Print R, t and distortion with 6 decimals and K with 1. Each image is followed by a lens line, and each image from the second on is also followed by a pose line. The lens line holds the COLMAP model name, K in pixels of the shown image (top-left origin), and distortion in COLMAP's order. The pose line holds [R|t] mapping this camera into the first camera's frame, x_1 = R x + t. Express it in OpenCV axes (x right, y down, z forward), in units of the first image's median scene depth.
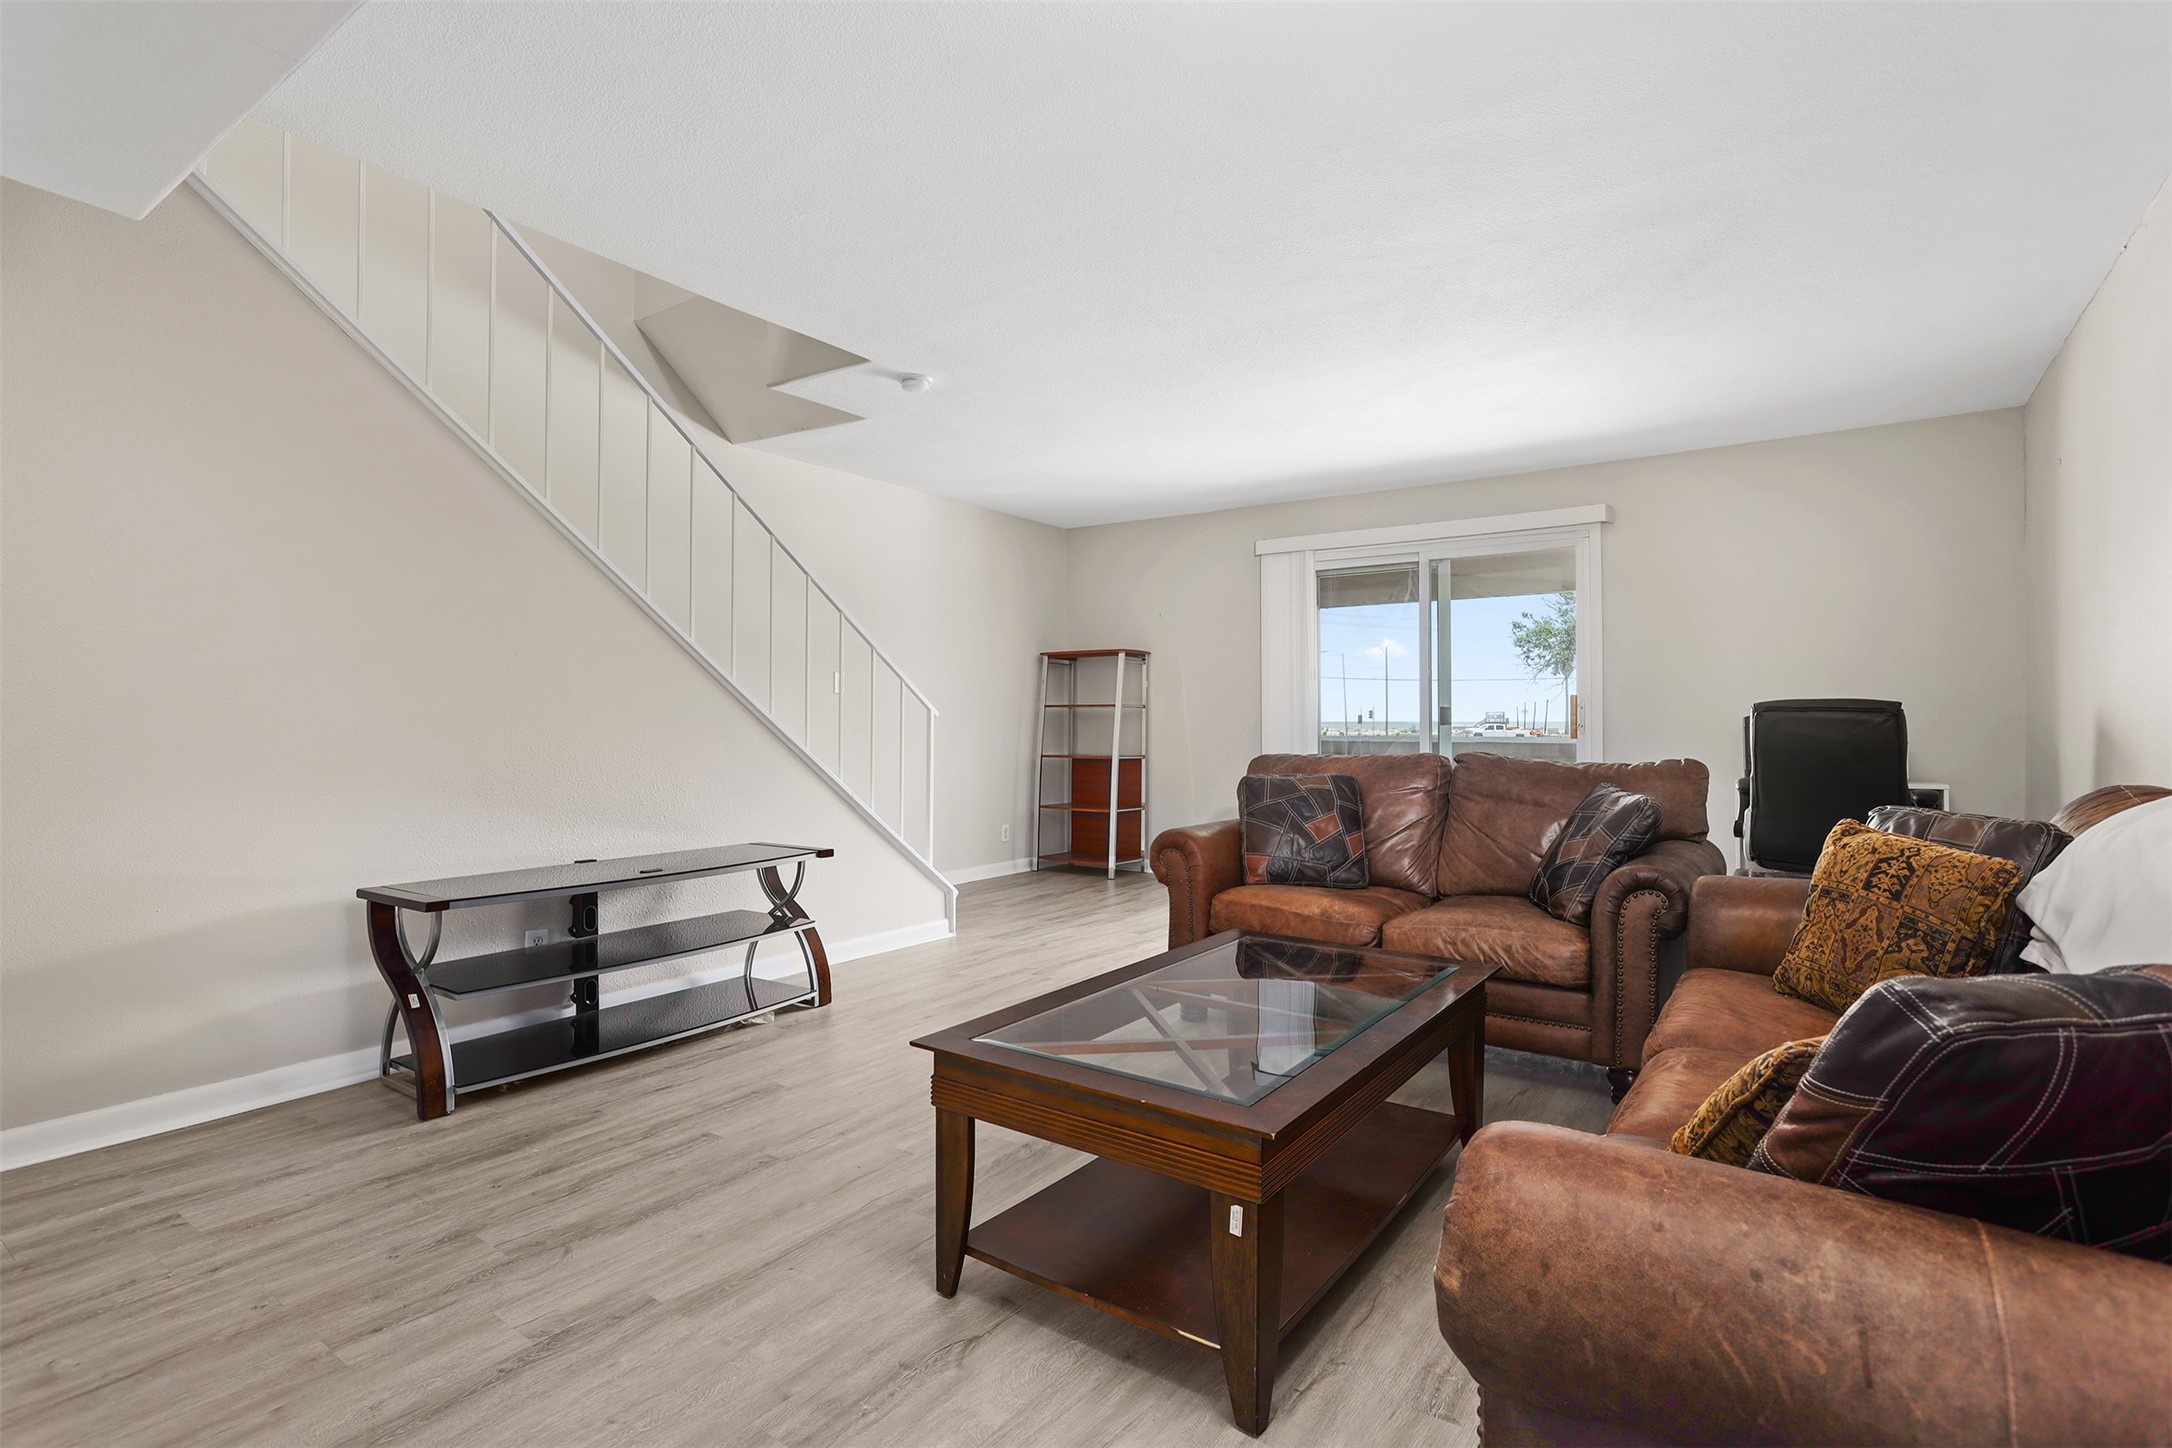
lens RADIAL K [[1050.0, 0, 1086.0], [0, 1050.0, 724.0], [0, 0, 1]] dist [0.014351, -0.000029]
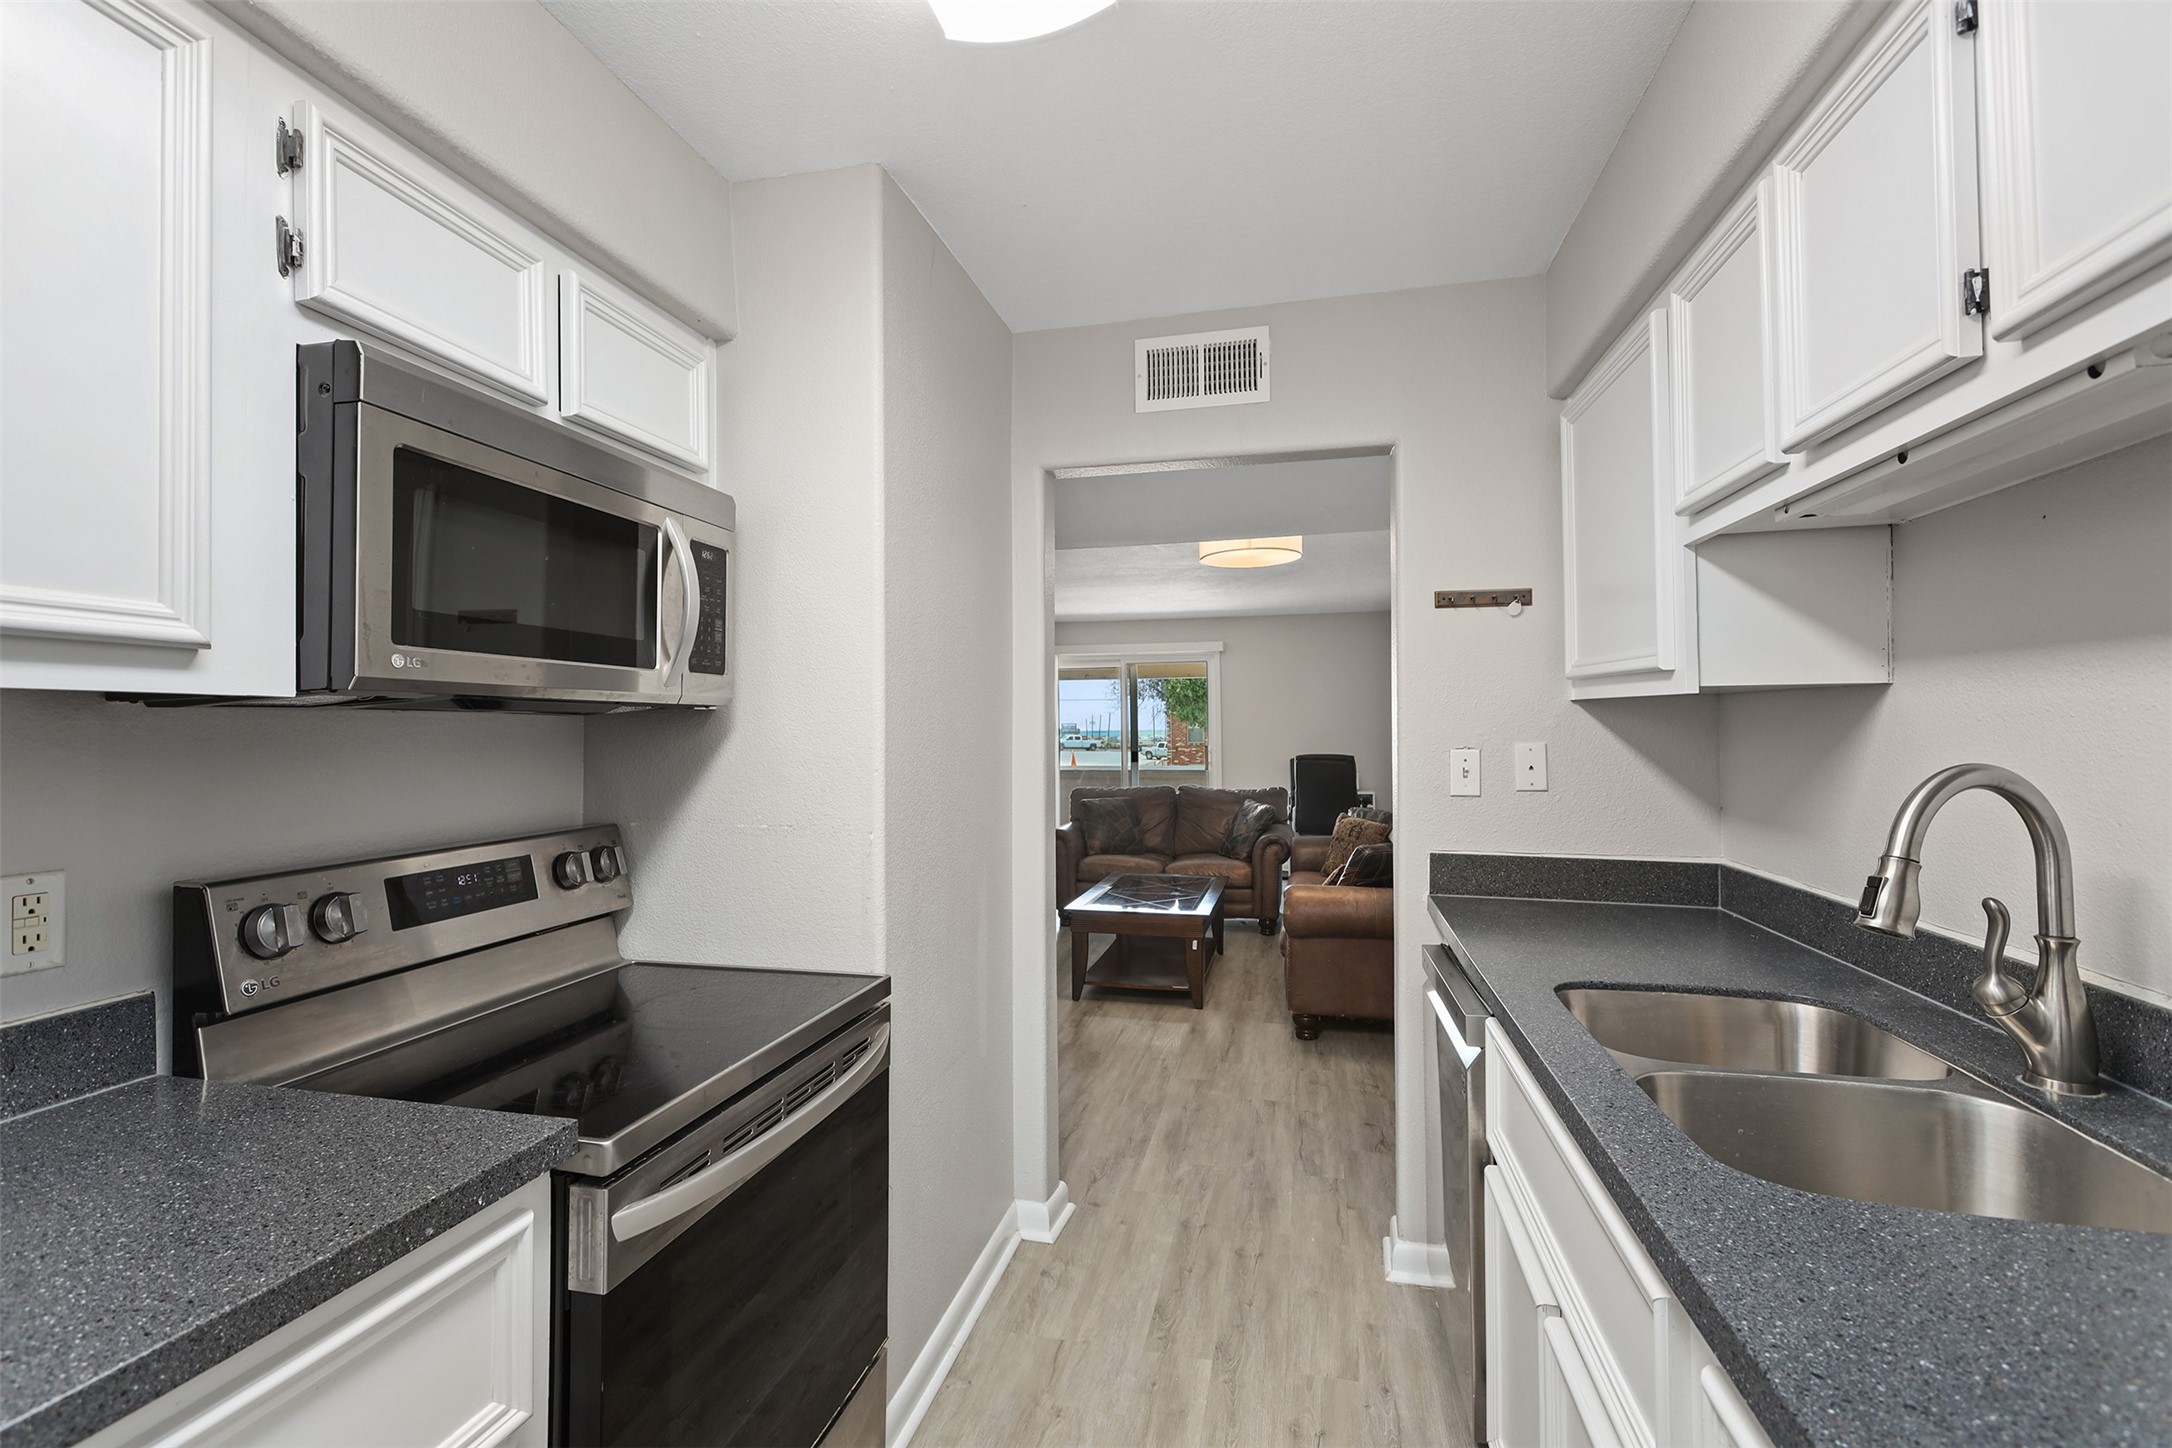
lens RADIAL K [[995.9, 0, 1080.0], [0, 995.9, 712.5], [0, 0, 1]] dist [-0.003292, -0.000630]
pose [[0.924301, 0.001096, 0.381663, -0.727992], [0.006218, 0.999820, -0.017928, -0.103692], [-0.381614, 0.018944, 0.924128, -0.920967]]
